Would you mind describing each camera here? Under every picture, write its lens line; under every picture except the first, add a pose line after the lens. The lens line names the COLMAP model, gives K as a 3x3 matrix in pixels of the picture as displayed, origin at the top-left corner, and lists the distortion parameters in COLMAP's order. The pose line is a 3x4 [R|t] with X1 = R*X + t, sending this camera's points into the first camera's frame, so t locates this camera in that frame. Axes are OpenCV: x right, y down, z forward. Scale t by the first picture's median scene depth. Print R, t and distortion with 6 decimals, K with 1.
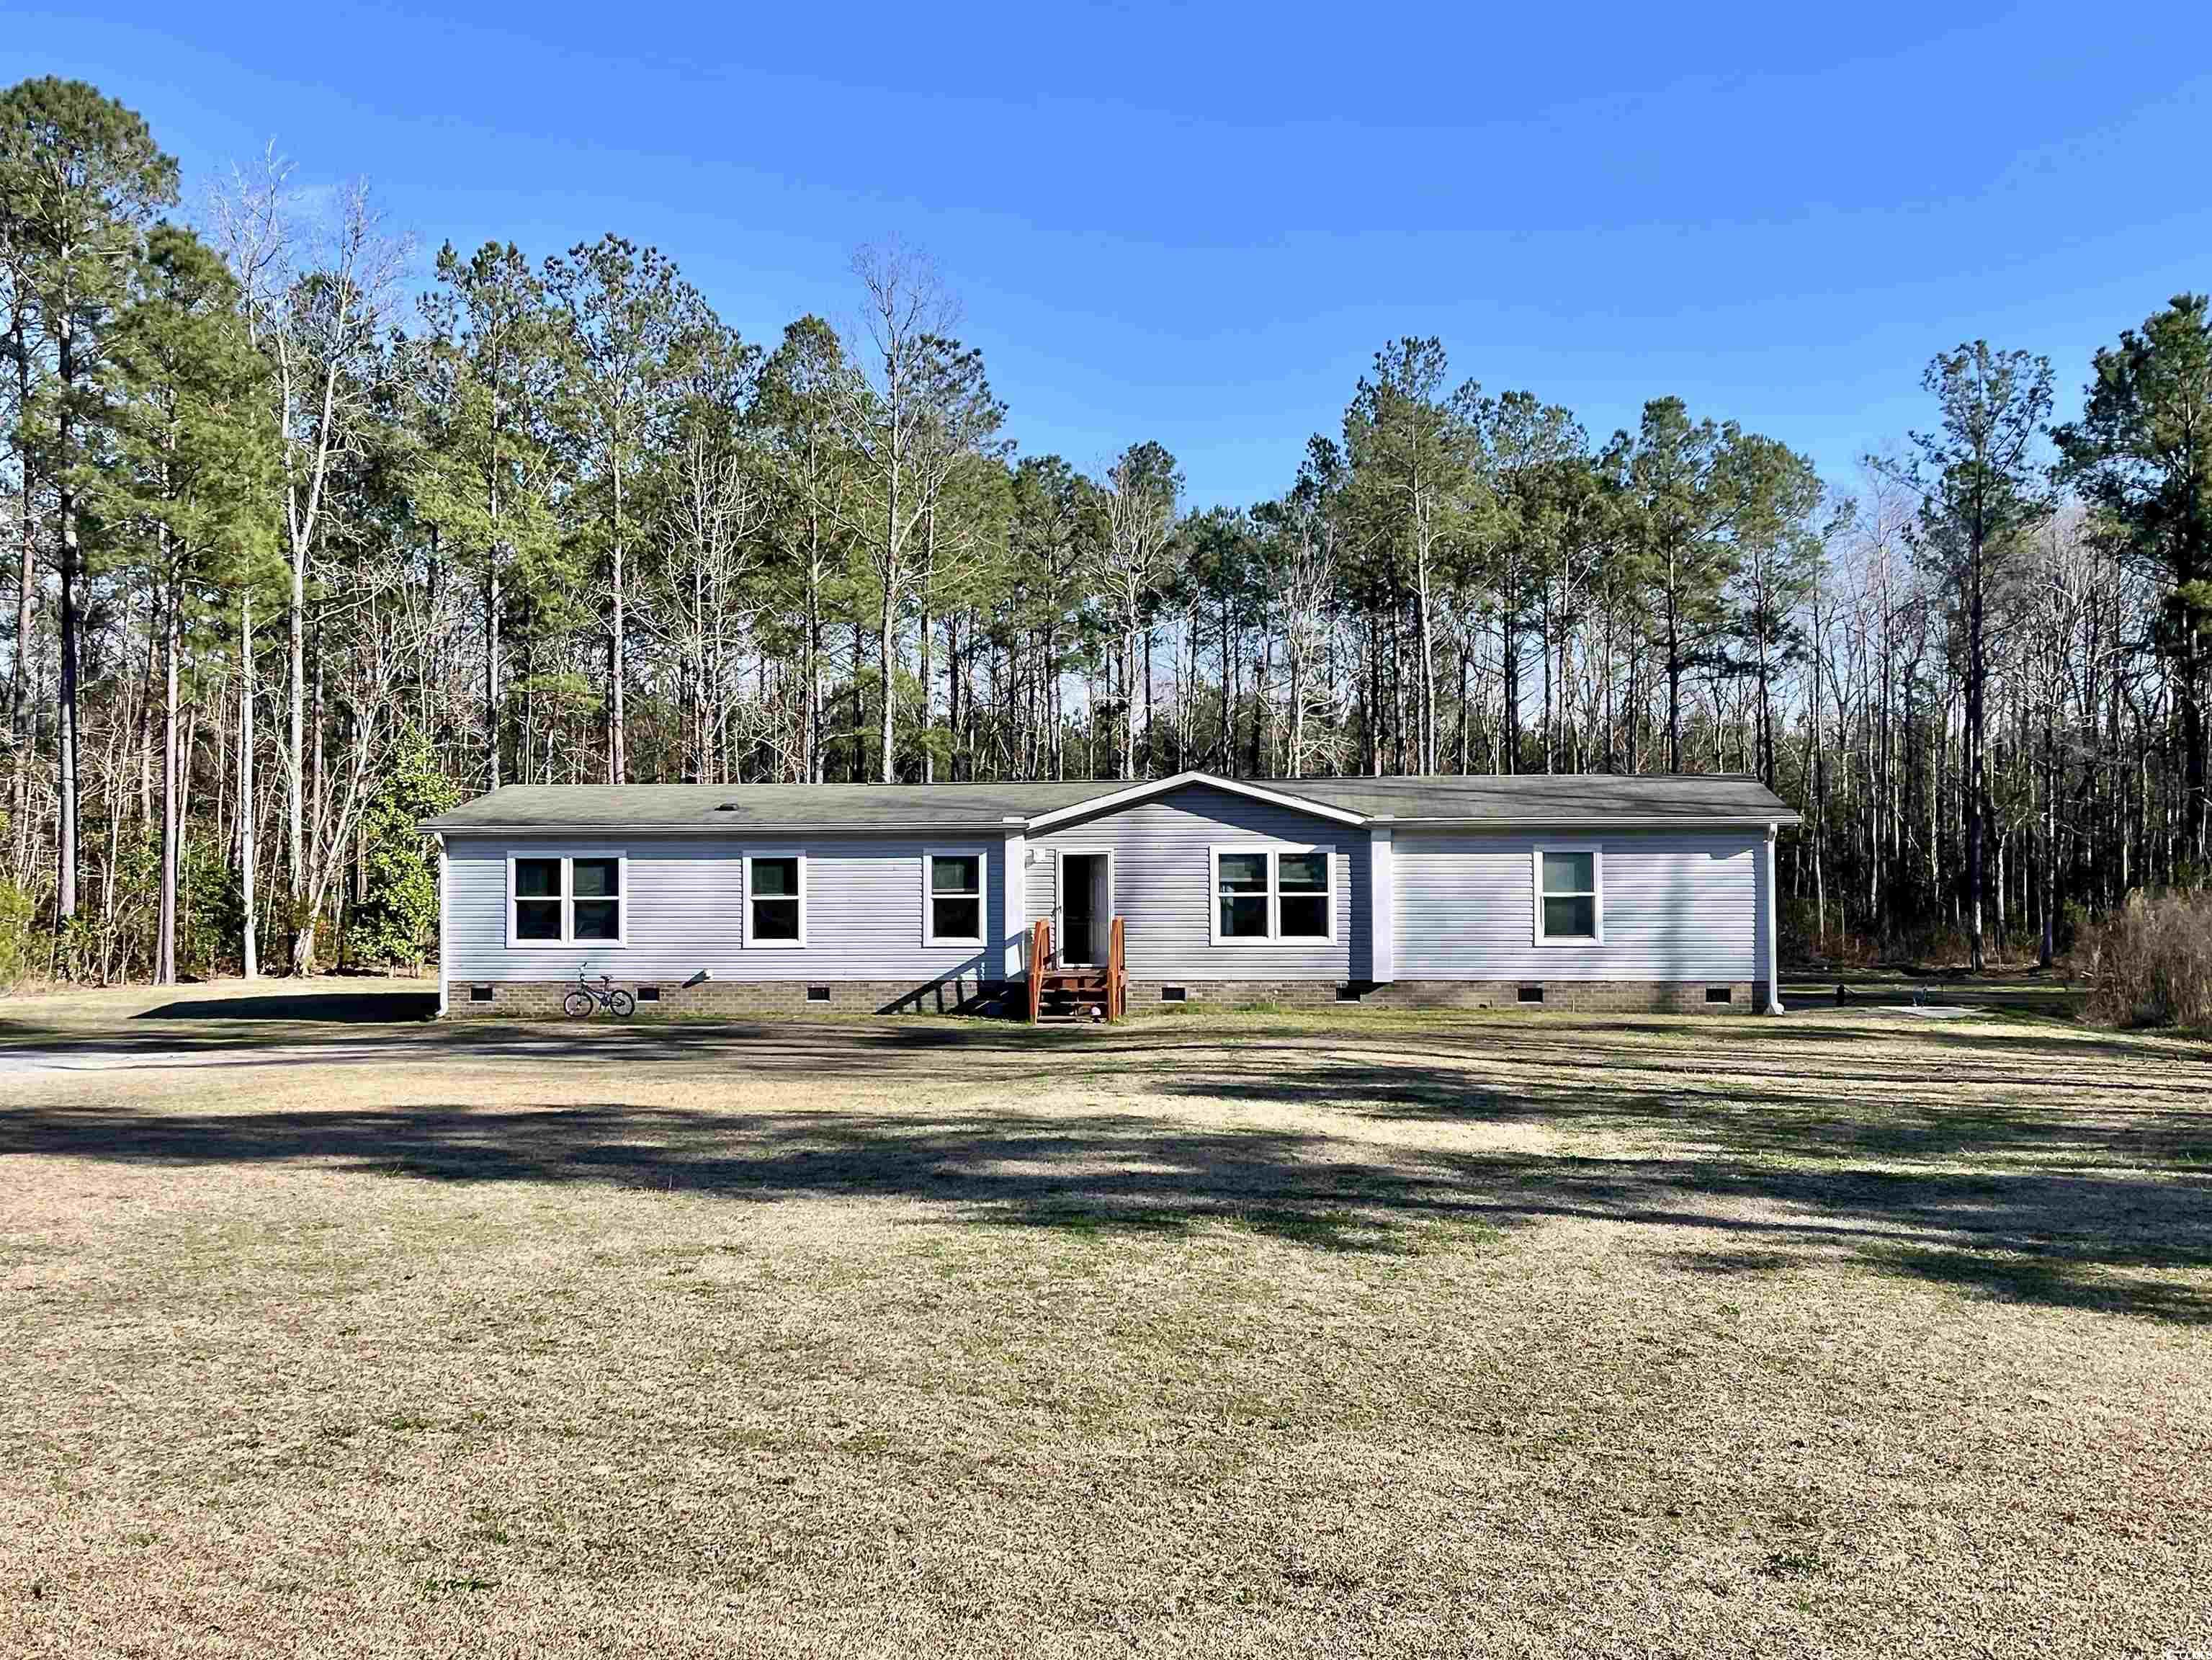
lens RADIAL K [[2279.7, 0, 1106.0], [0, 2279.7, 830.0], [0, 0, 1]] dist [0.138816, -0.326140]
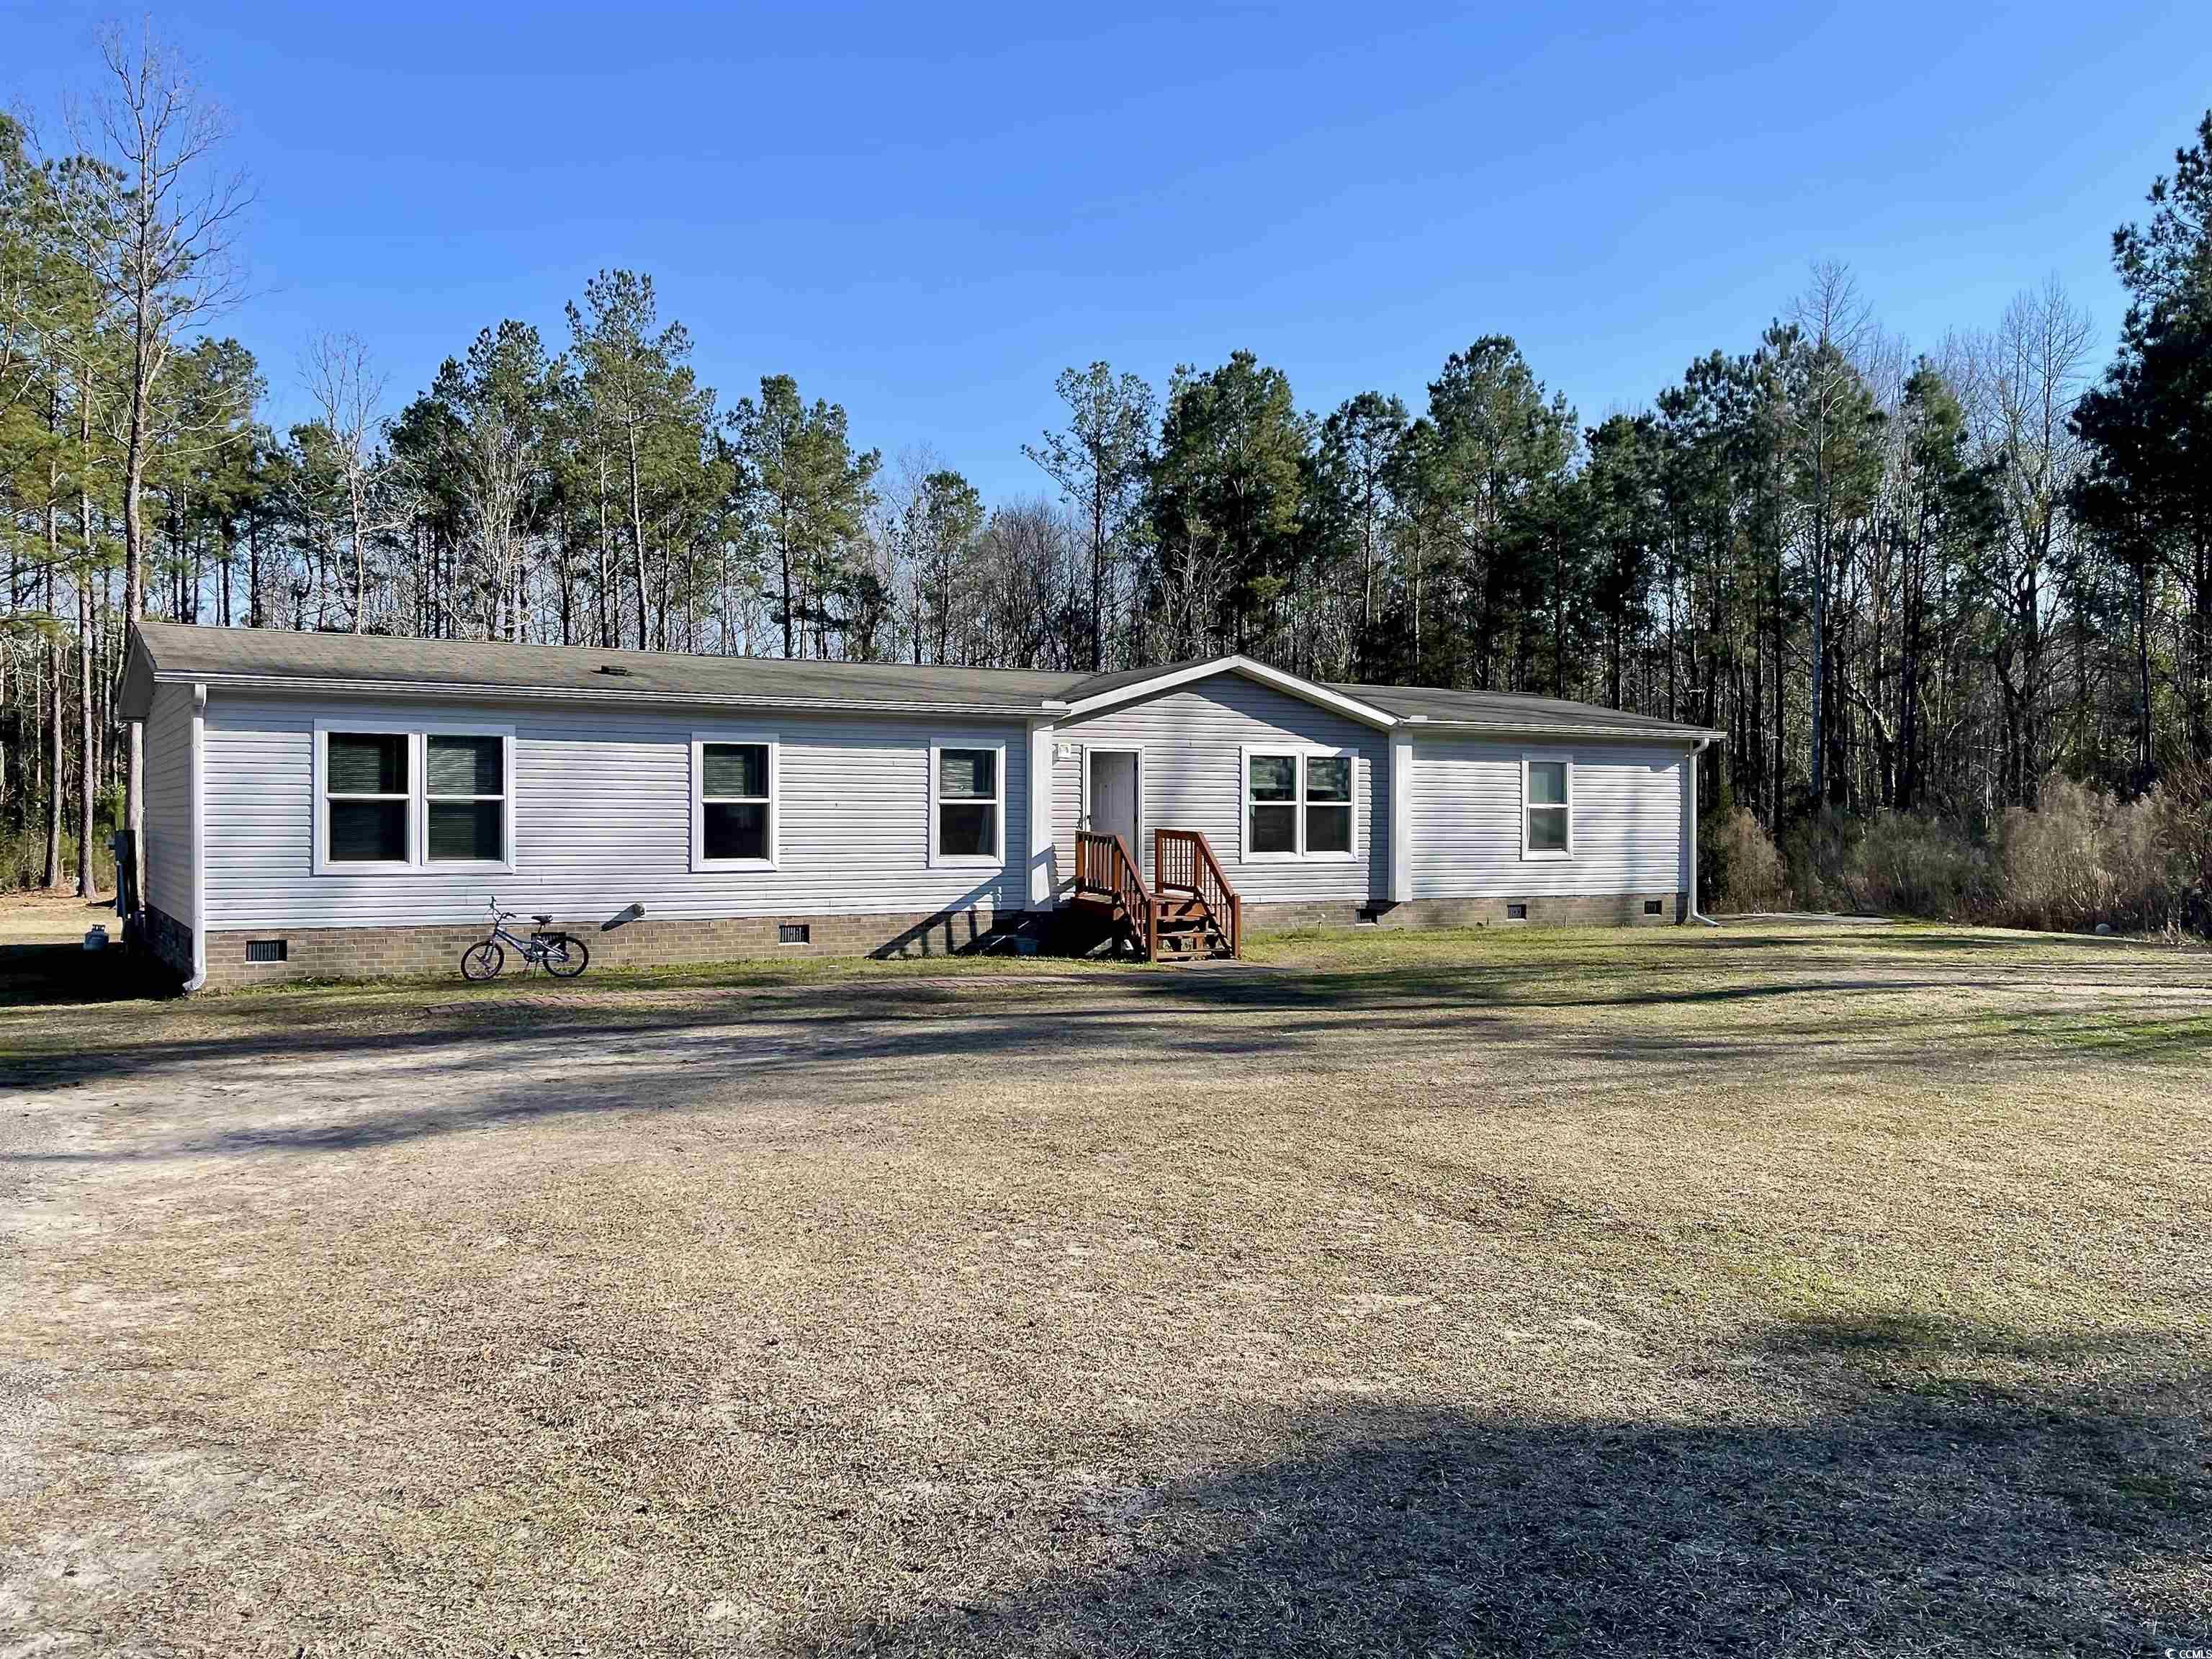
lens RADIAL K [[1809.7, 0, 1106.0], [0, 1809.7, 829.5], [0, 0, 1]] dist [0.045165, -0.001514]
pose [[0.802878, 0.003225, 0.596134, -0.392323], [-0.020180, 0.999559, 0.021771, 0.024430], [-0.595801, -0.029510, 0.802590, 0.486182]]
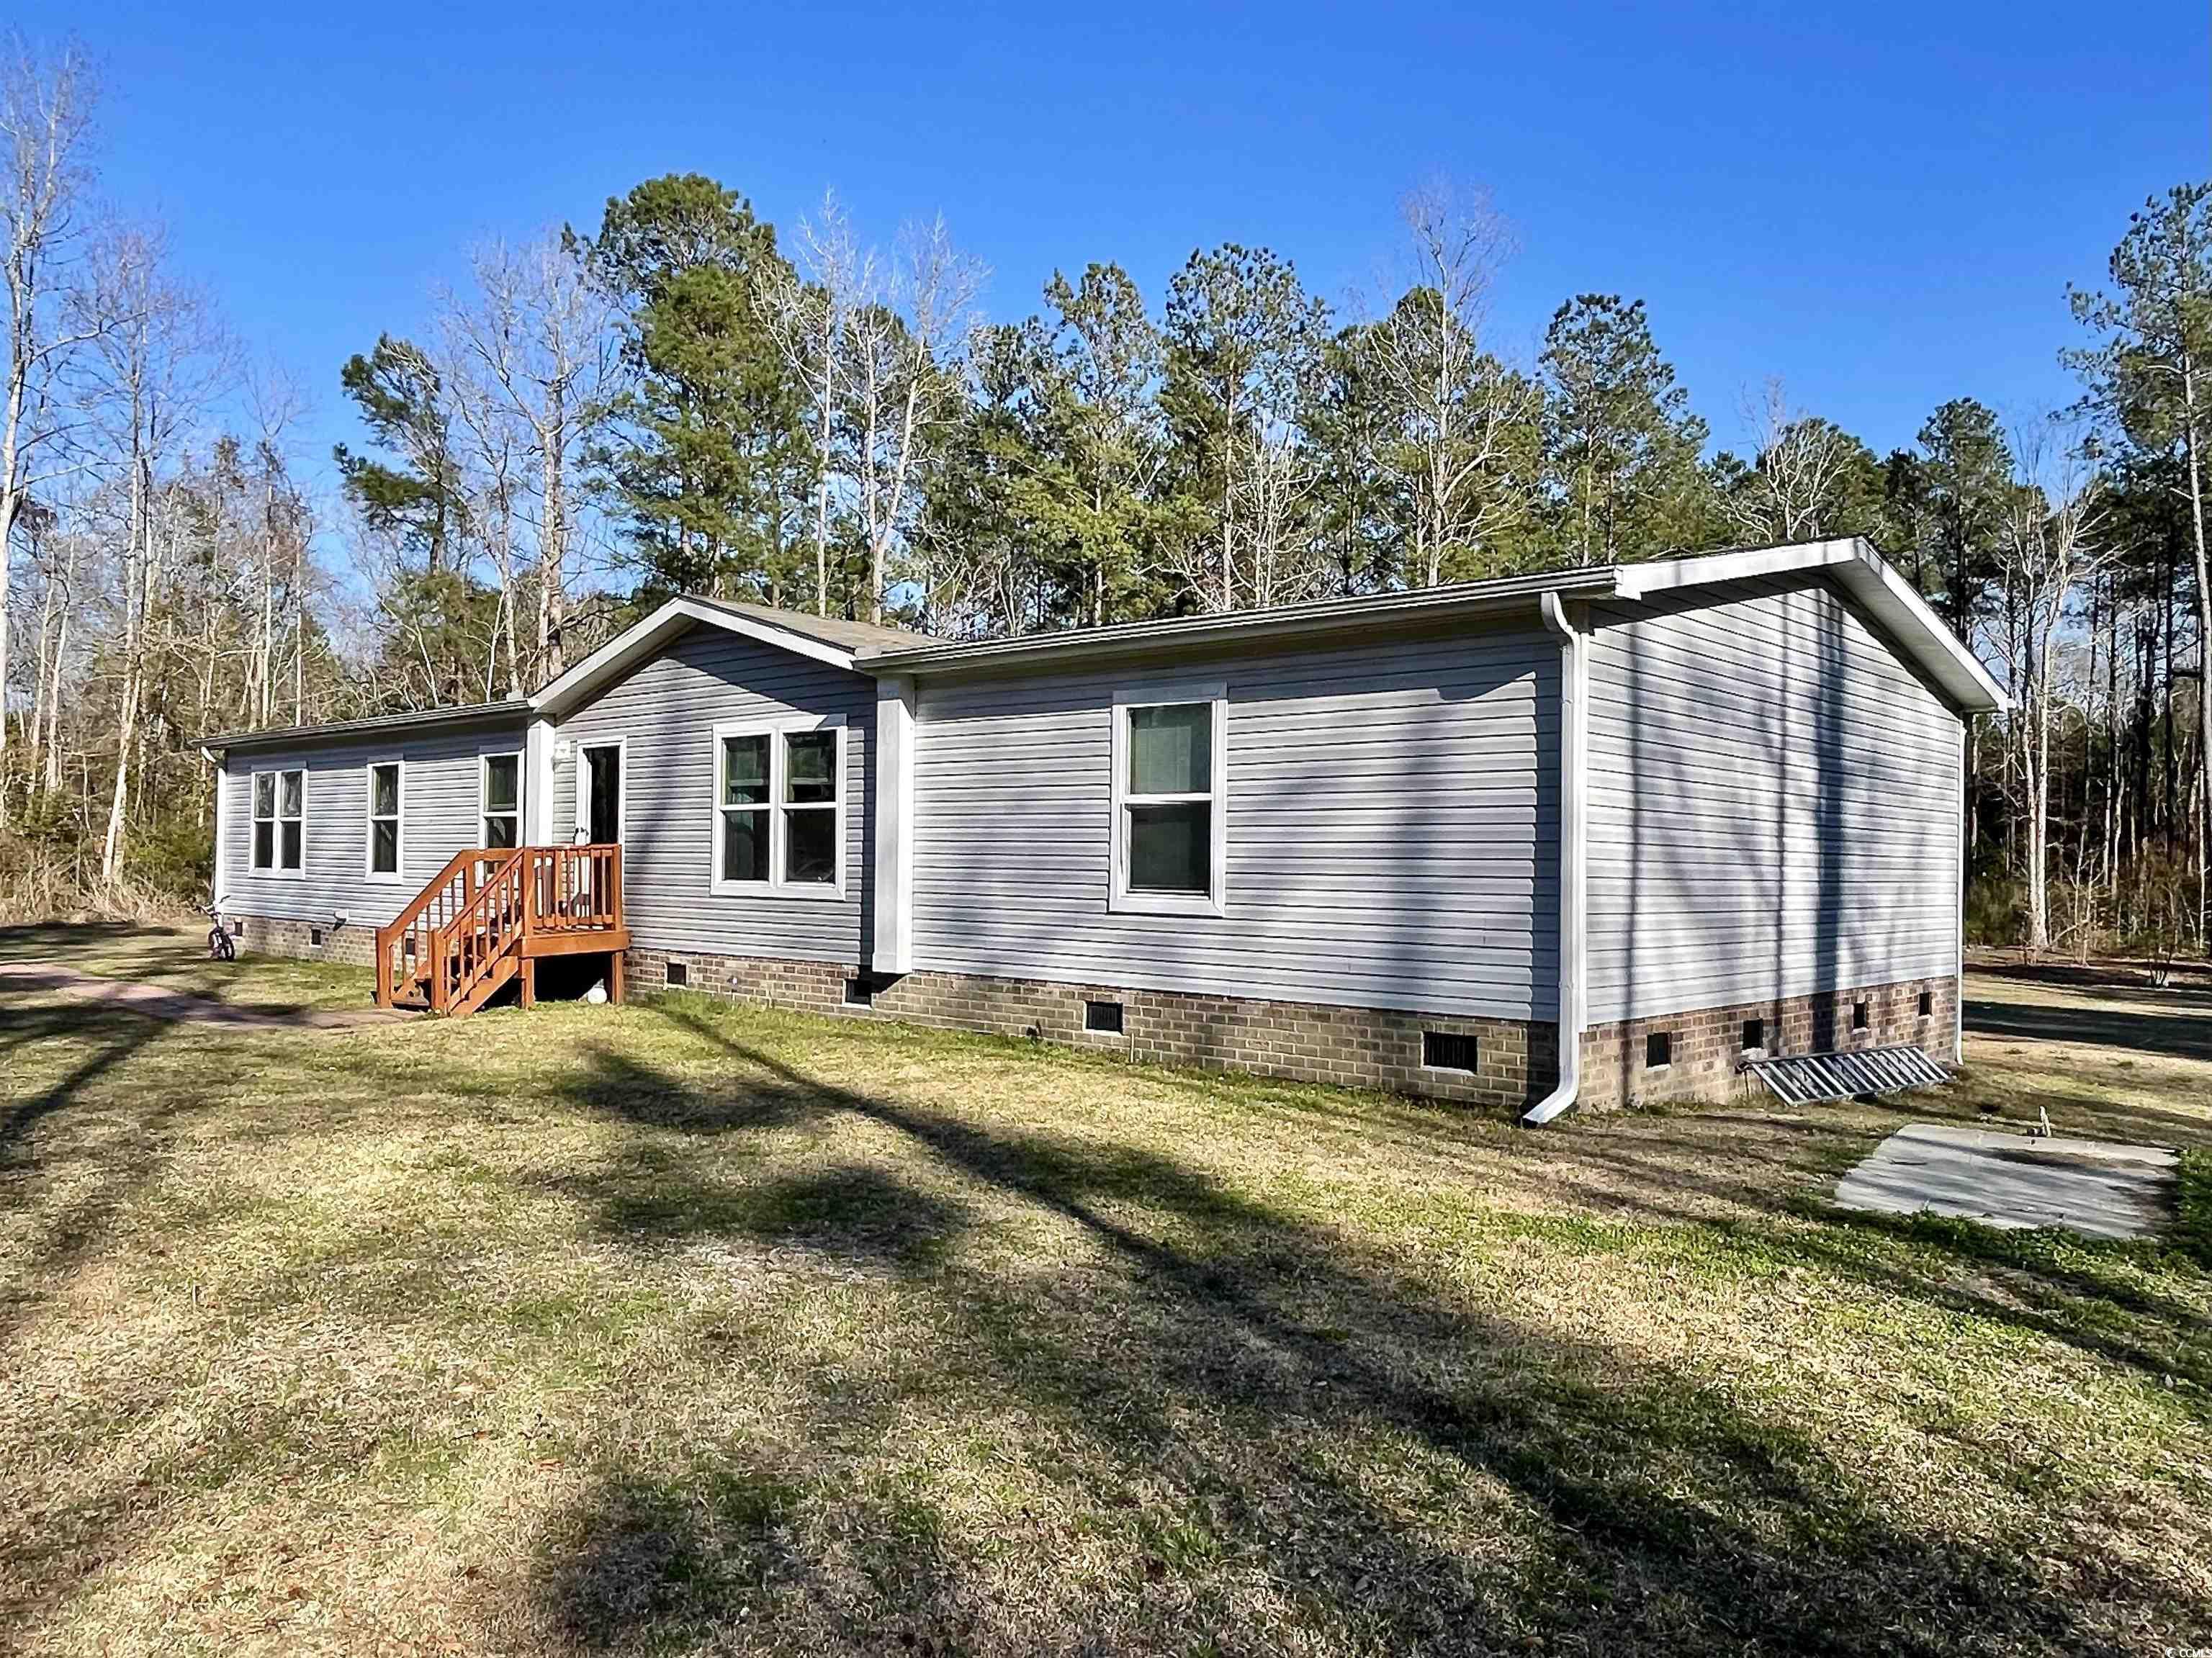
lens RADIAL K [[1614.8, 0, 1106.0], [0, 1614.8, 829.0], [0, 0, 1]] dist [0.000855, -0.001505]
pose [[0.803441, 0.002176, -0.595381, 0.370967], [-0.005625, 0.999976, -0.003935, 0.034594], [0.595358, 0.006511, 0.803434, 0.721260]]
